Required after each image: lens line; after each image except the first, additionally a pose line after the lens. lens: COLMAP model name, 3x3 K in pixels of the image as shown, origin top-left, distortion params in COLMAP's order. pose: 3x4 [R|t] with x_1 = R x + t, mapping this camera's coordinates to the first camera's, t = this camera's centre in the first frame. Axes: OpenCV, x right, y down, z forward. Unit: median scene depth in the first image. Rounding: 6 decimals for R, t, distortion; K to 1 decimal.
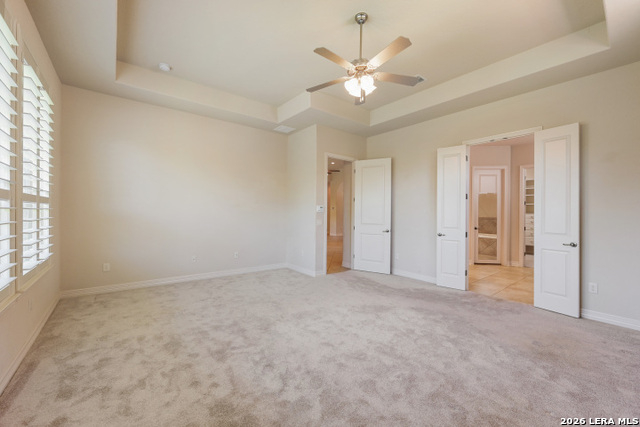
lens RADIAL K [[255.5, 0, 322.5], [0, 255.5, 213.2], [0, 0, 1]] dist [-0.002689, 0.000814]
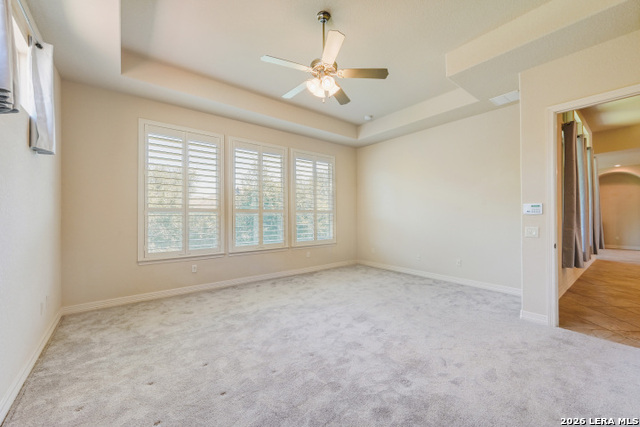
lens RADIAL K [[255.5, 0, 320.6], [0, 255.5, 214.7], [0, 0, 1]] dist [-0.002689, 0.000814]
pose [[-0.002806, -0.016123, -0.999866, 0.775383], [0.001580, 0.999869, -0.016128, 0.007954], [0.999995, -0.001625, -0.002781, 0.674027]]
